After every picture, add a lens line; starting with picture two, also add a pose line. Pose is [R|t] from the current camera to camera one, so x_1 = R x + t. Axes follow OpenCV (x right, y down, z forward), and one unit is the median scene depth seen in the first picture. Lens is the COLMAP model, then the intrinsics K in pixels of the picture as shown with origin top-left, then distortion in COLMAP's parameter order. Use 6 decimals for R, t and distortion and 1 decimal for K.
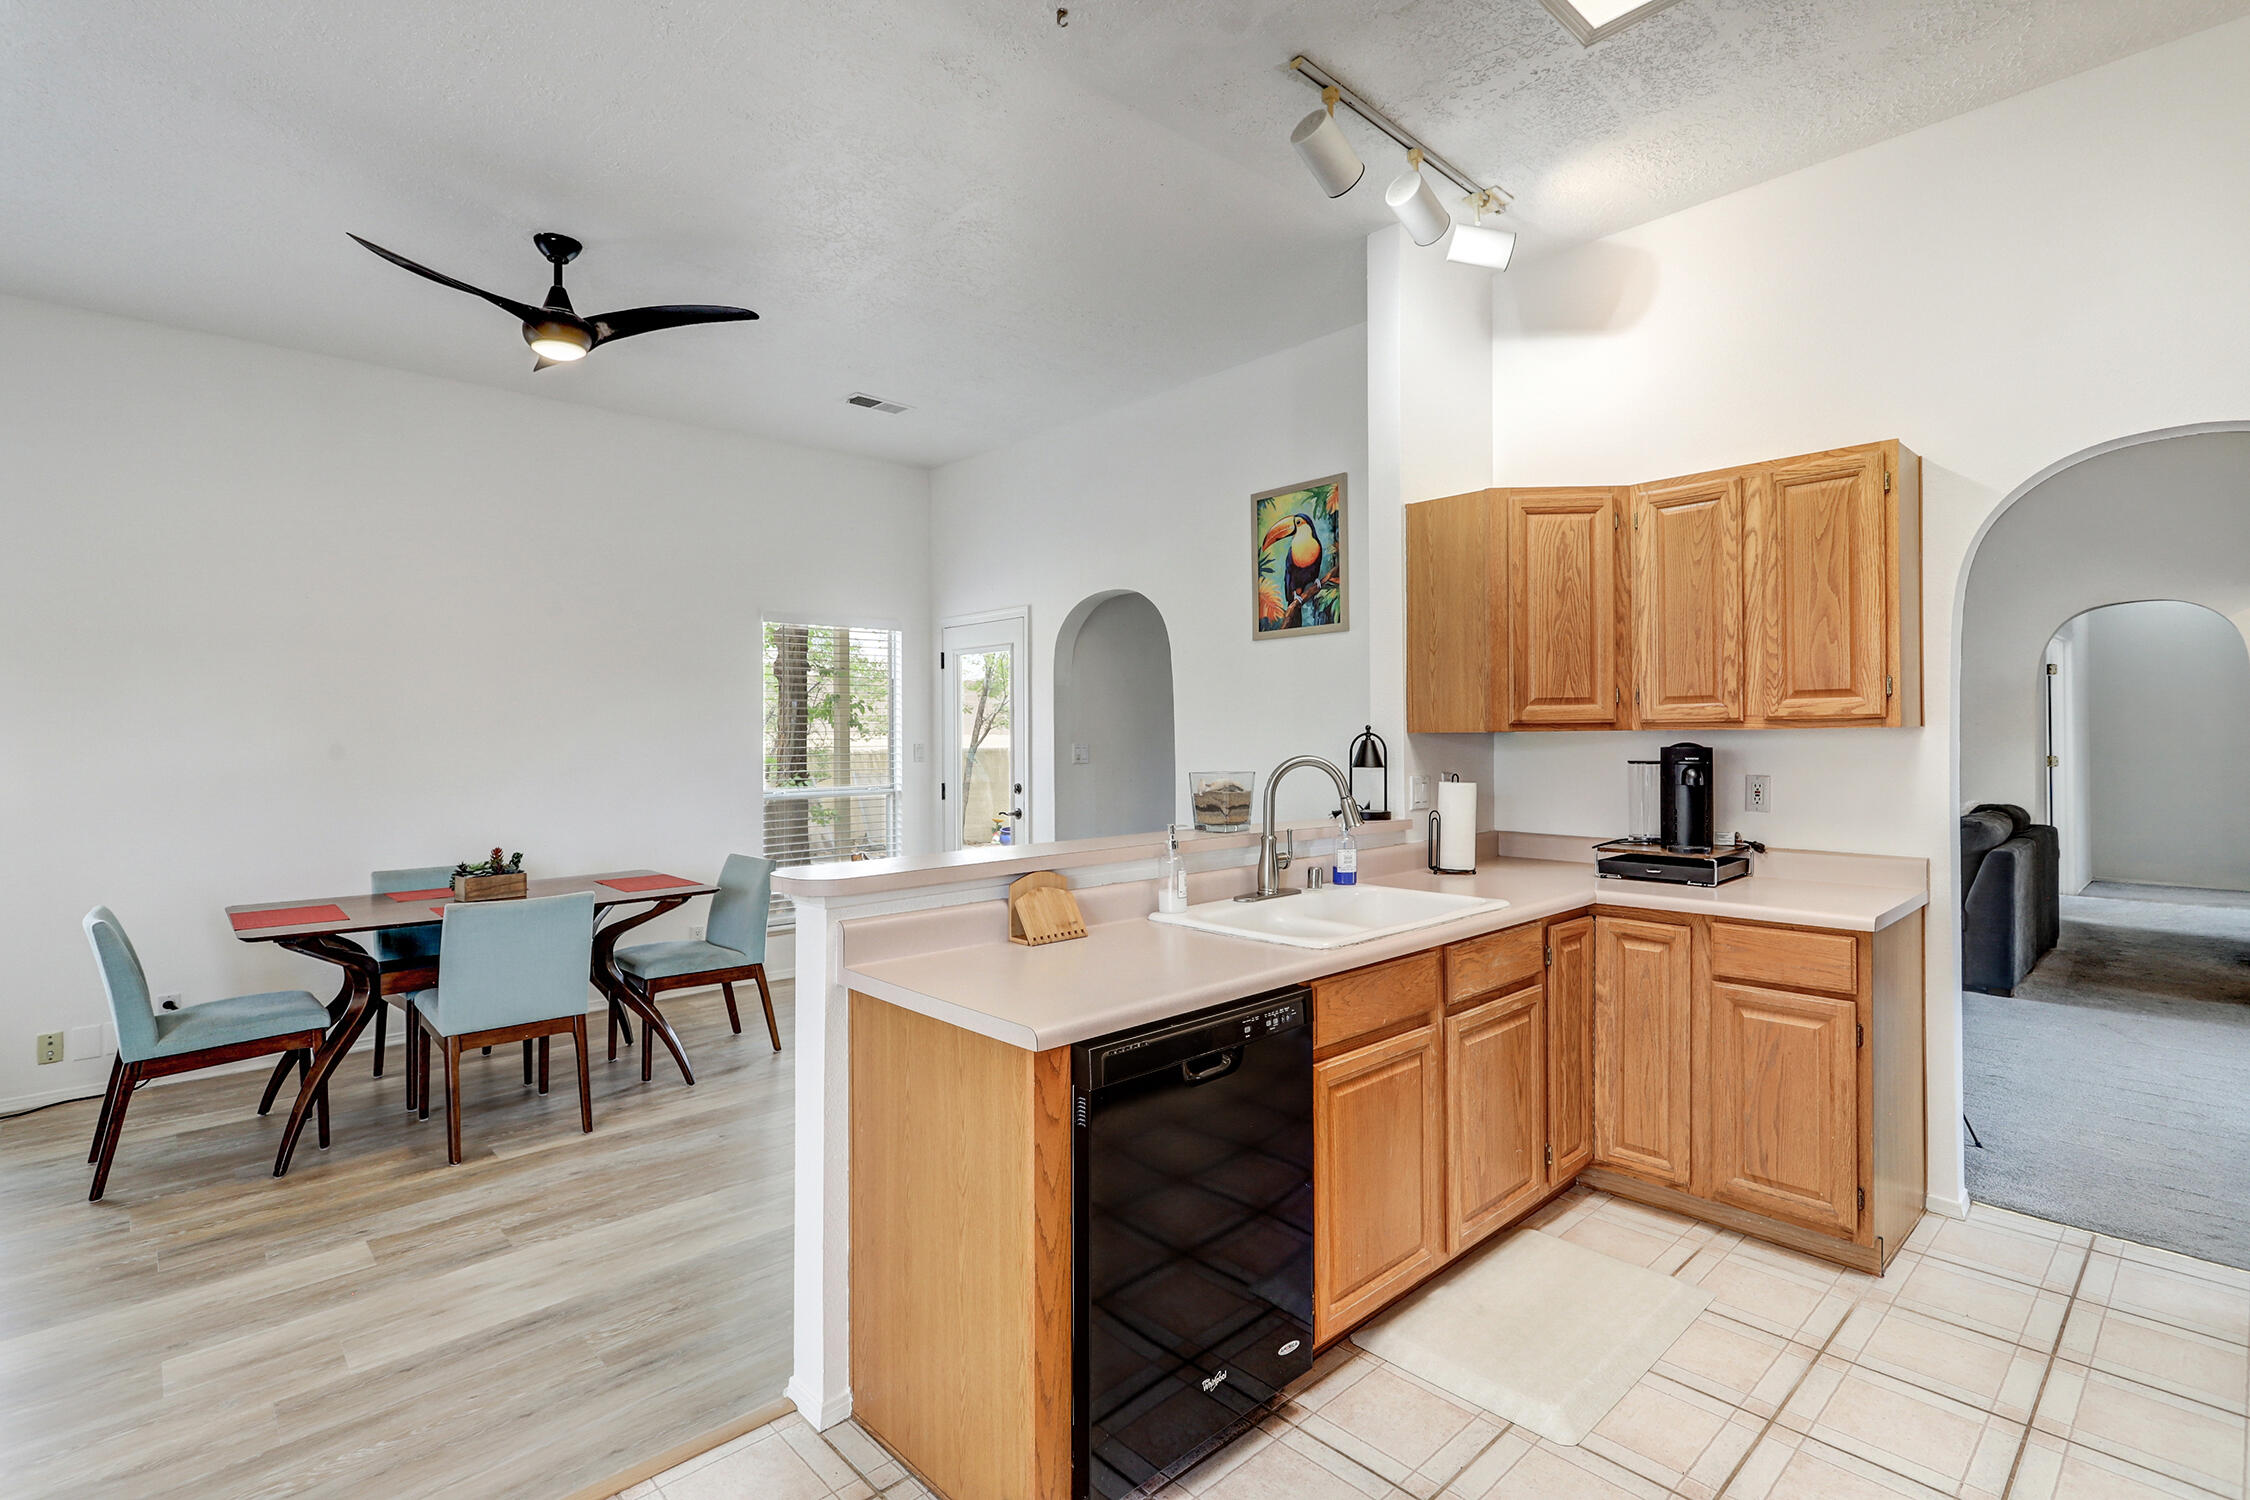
lens RADIAL K [[1069.3, 0, 1123.5], [0, 1069.3, 727.4], [0, 0, 1]] dist [0.003235, 0.000891]
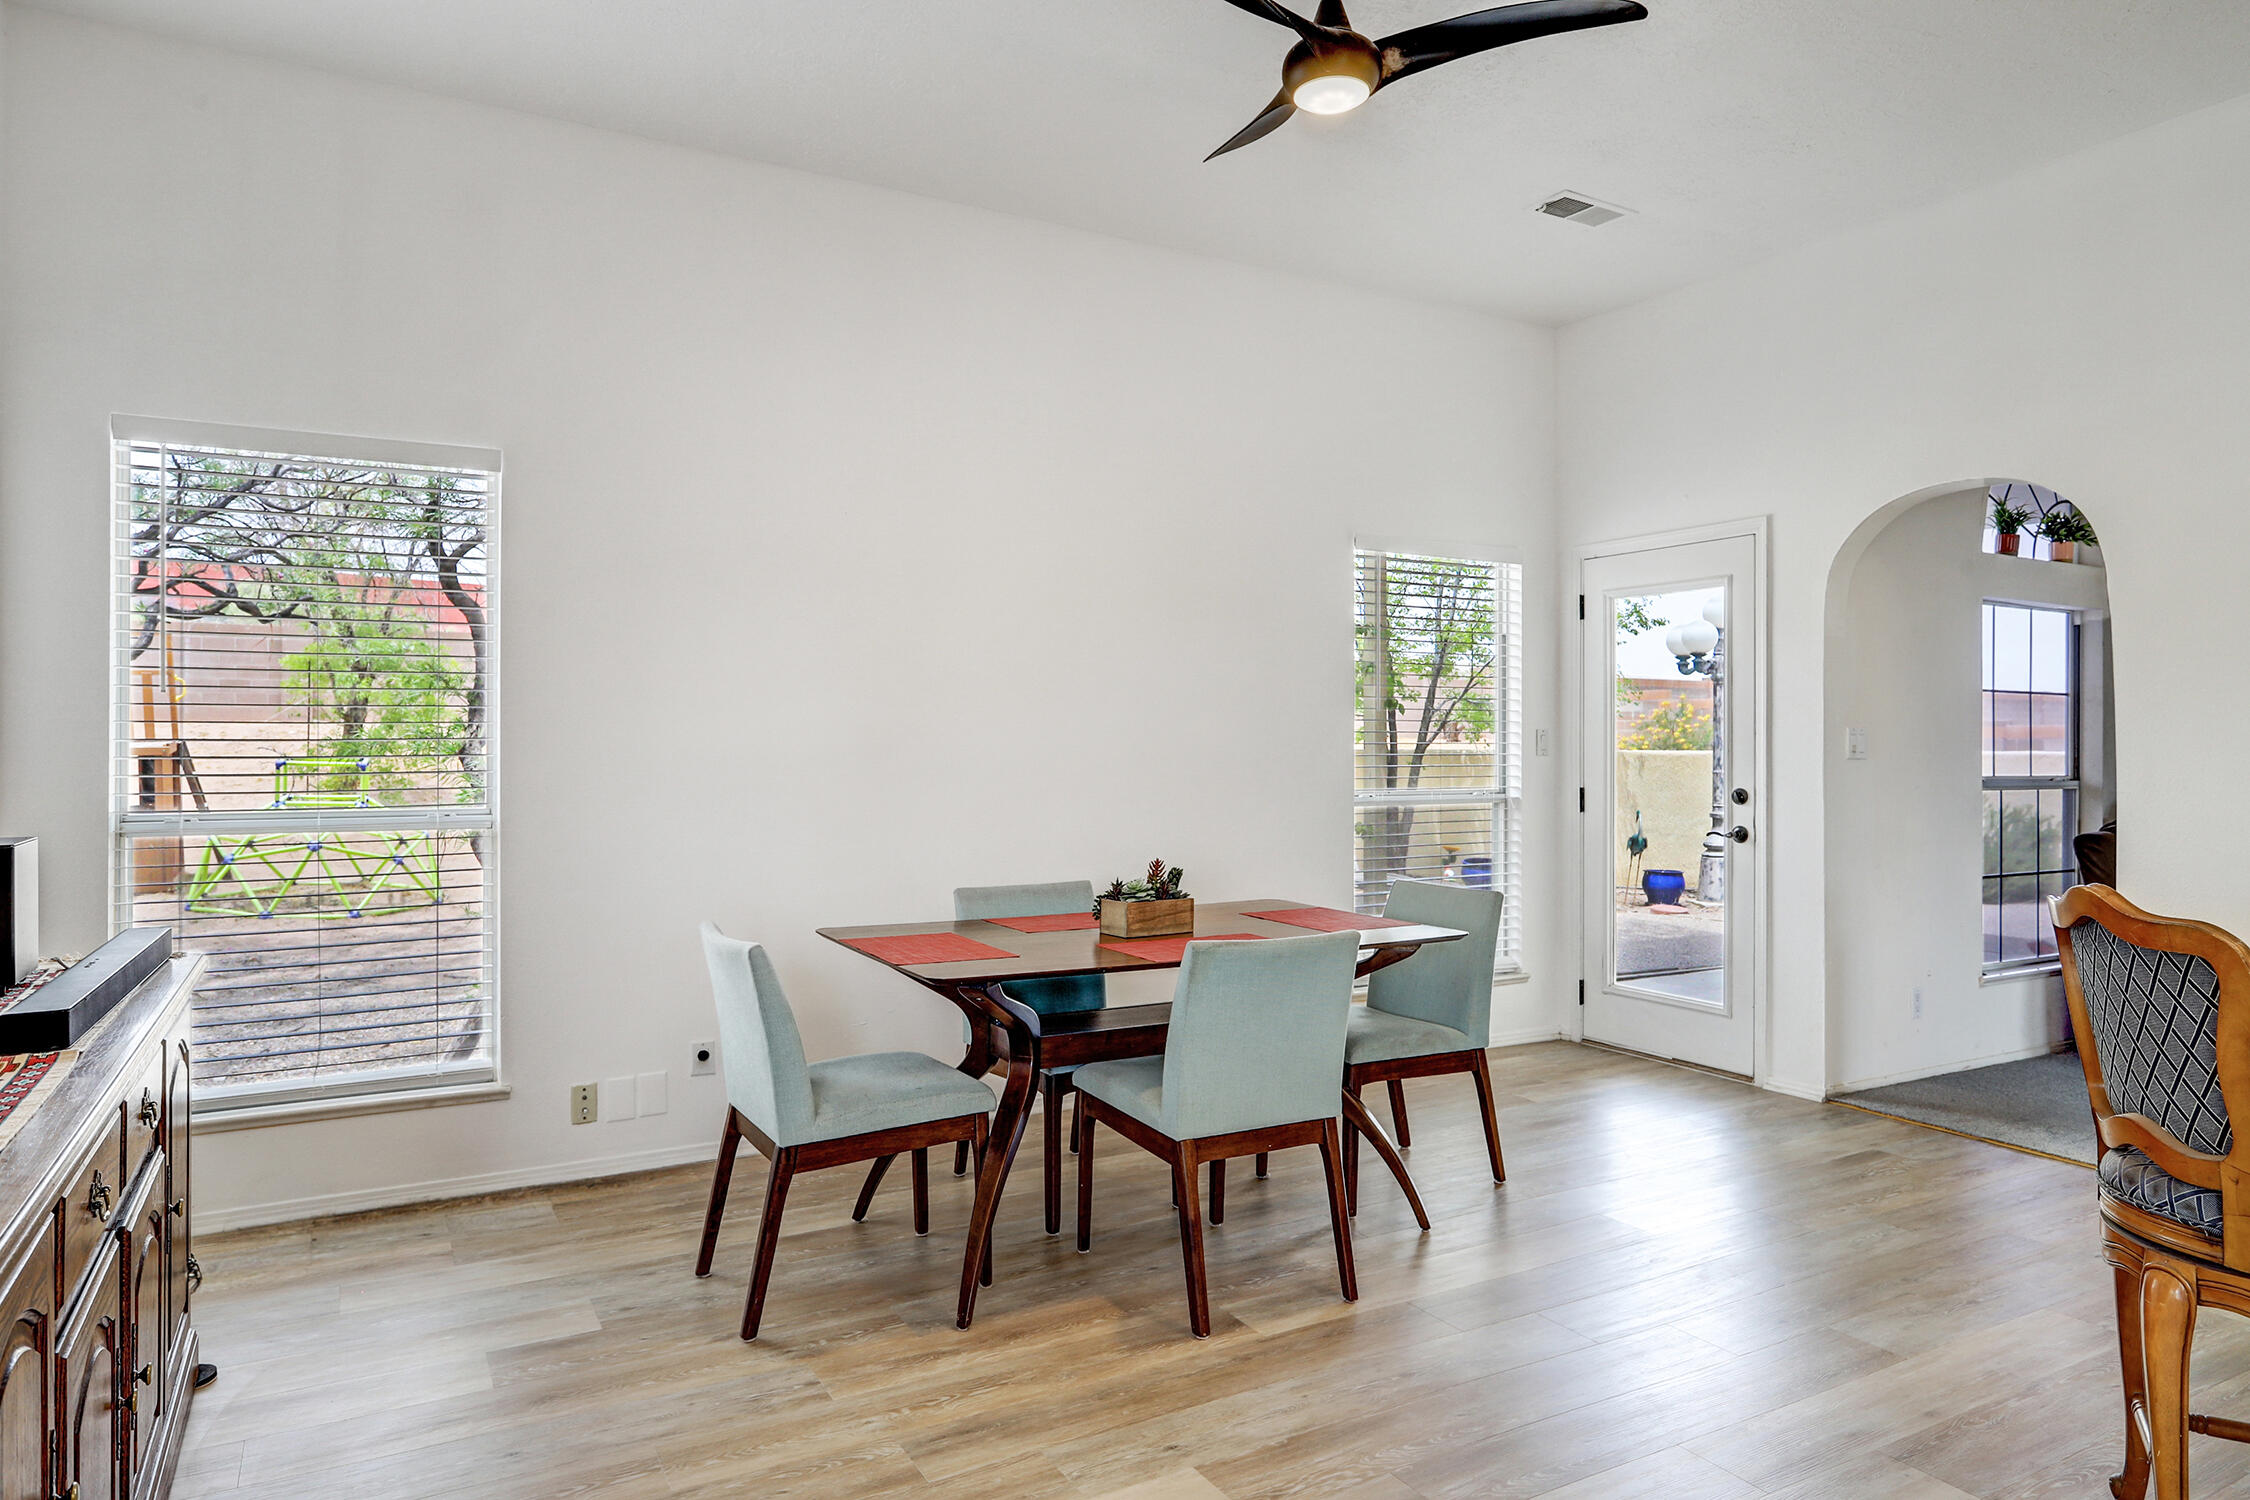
lens RADIAL K [[1363.5, 0, 1129.0], [0, 1363.5, 740.7], [0, 0, 1]] dist [0.000755, 0.000395]
pose [[0.971986, 0.009403, -0.234849, -0.448812], [-0.008104, 0.999946, 0.006497, 0.034362], [0.234898, -0.004412, 0.972010, 0.166033]]
